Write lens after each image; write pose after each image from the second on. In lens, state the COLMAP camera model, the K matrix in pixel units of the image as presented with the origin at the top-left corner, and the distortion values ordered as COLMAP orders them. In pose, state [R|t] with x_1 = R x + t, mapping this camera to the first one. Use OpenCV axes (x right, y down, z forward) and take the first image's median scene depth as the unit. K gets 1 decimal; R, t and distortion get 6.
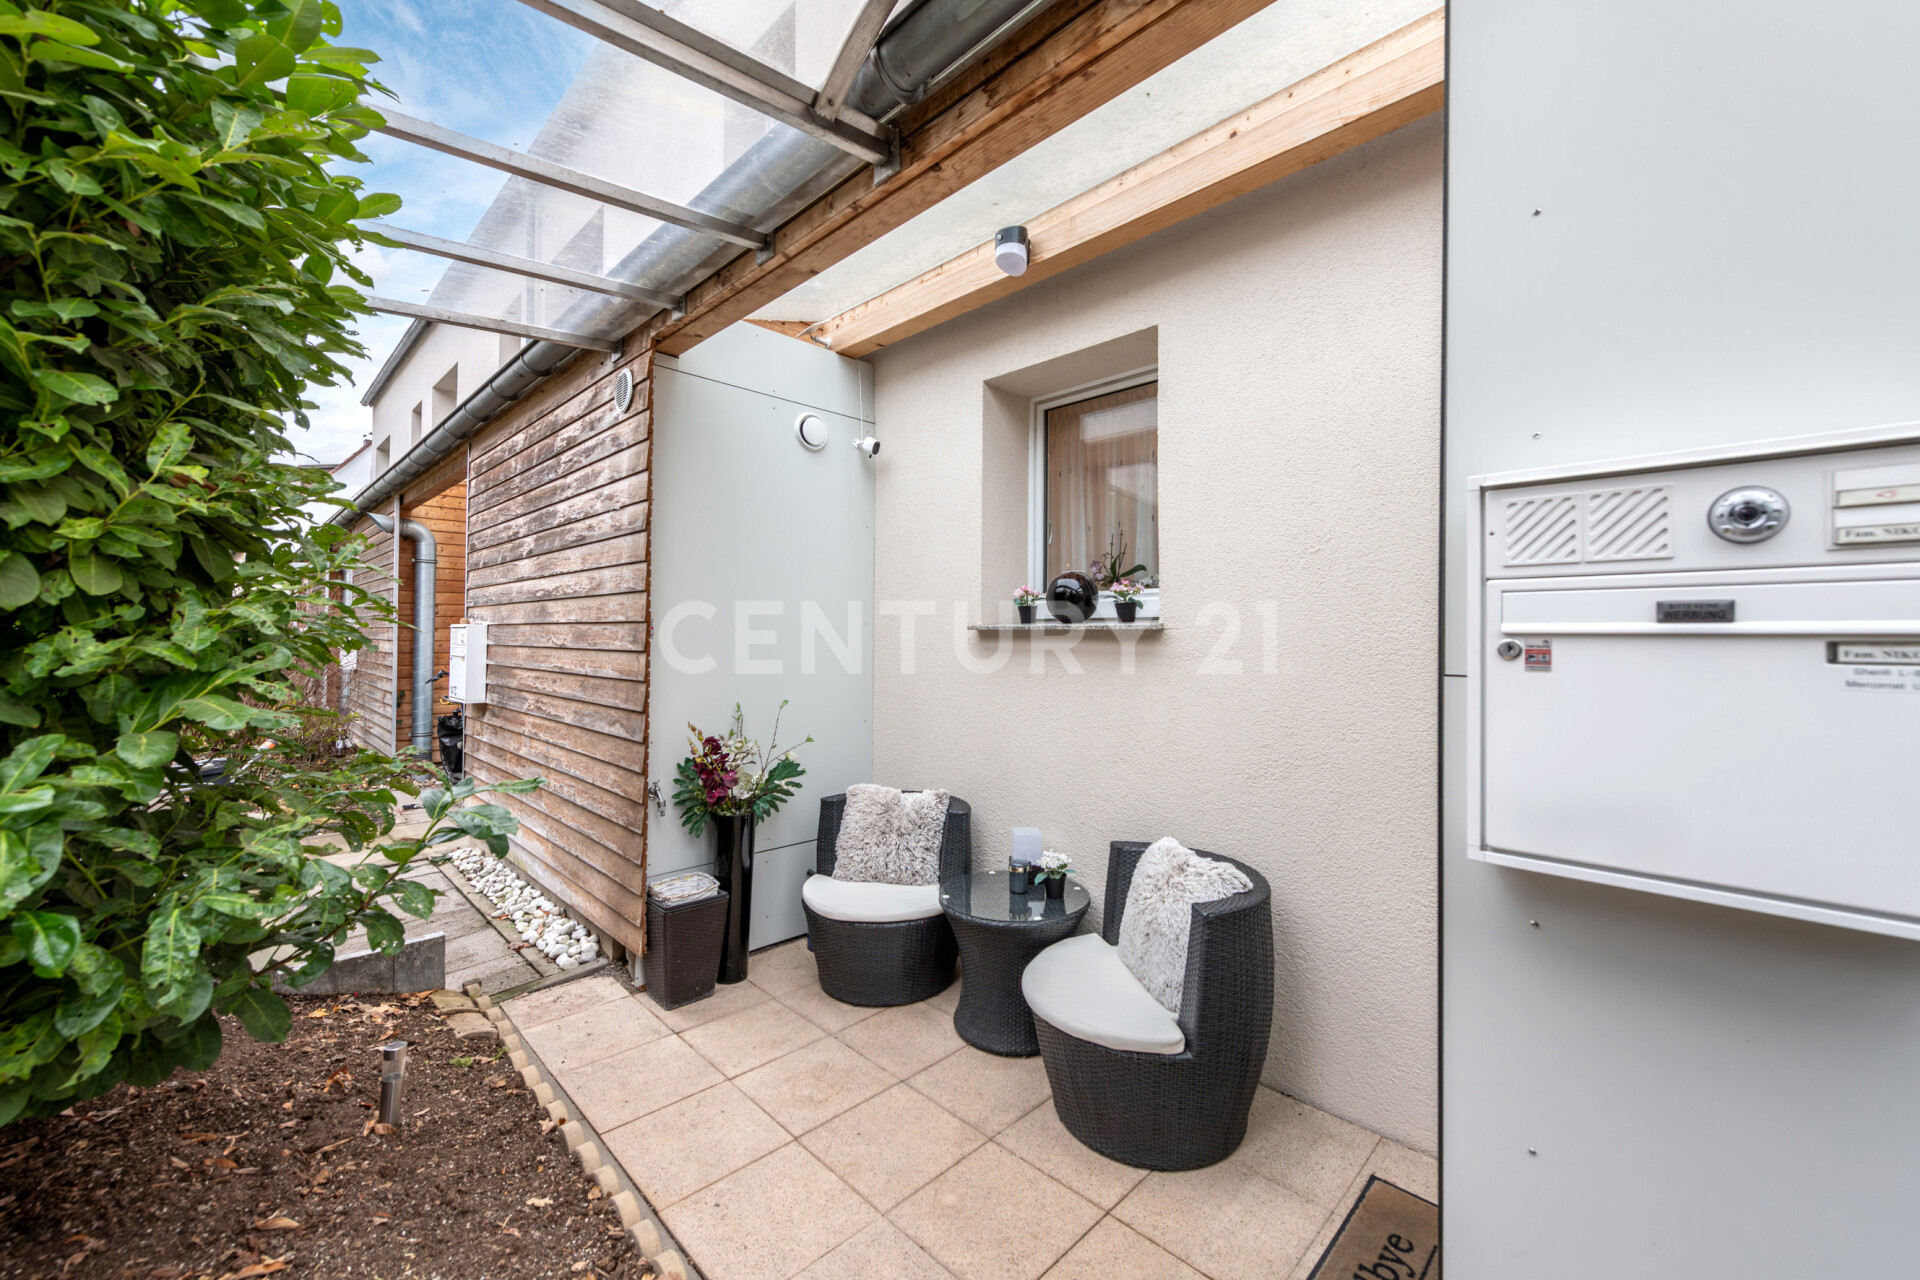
lens RADIAL K [[810.8, 0, 961.8], [0, 810.8, 633.2], [0, 0, 1]] dist [0.001046, 0.000041]
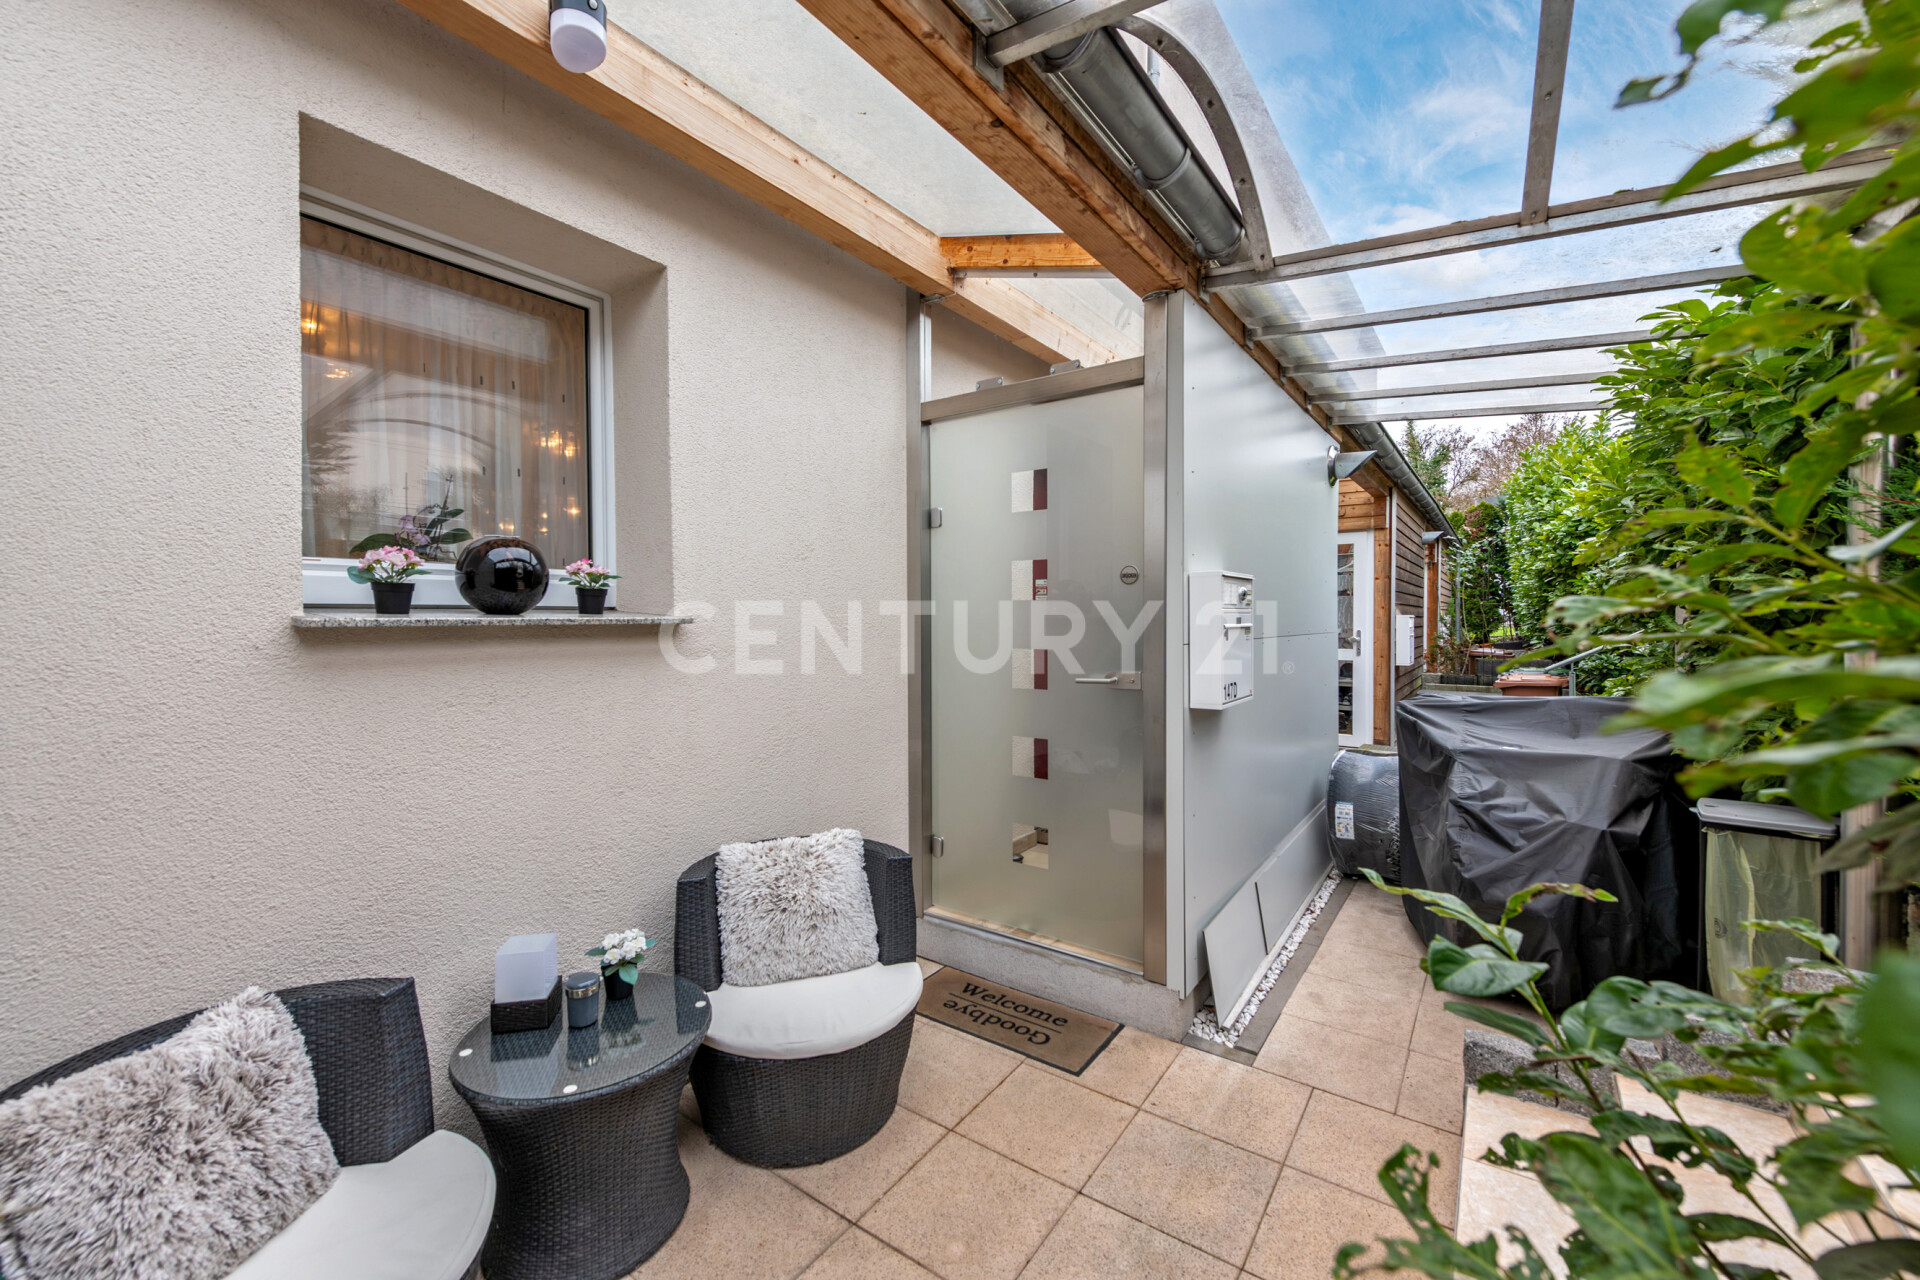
lens RADIAL K [[767.0, 0, 962.7], [0, 767.0, 619.0], [0, 0, 1]] dist [0.000998, -0.000037]
pose [[-0.216732, -0.024785, 0.975916, -0.675383], [-0.014534, 0.999649, 0.022160, -0.033667], [-0.976123, -0.009381, -0.217016, 0.939388]]
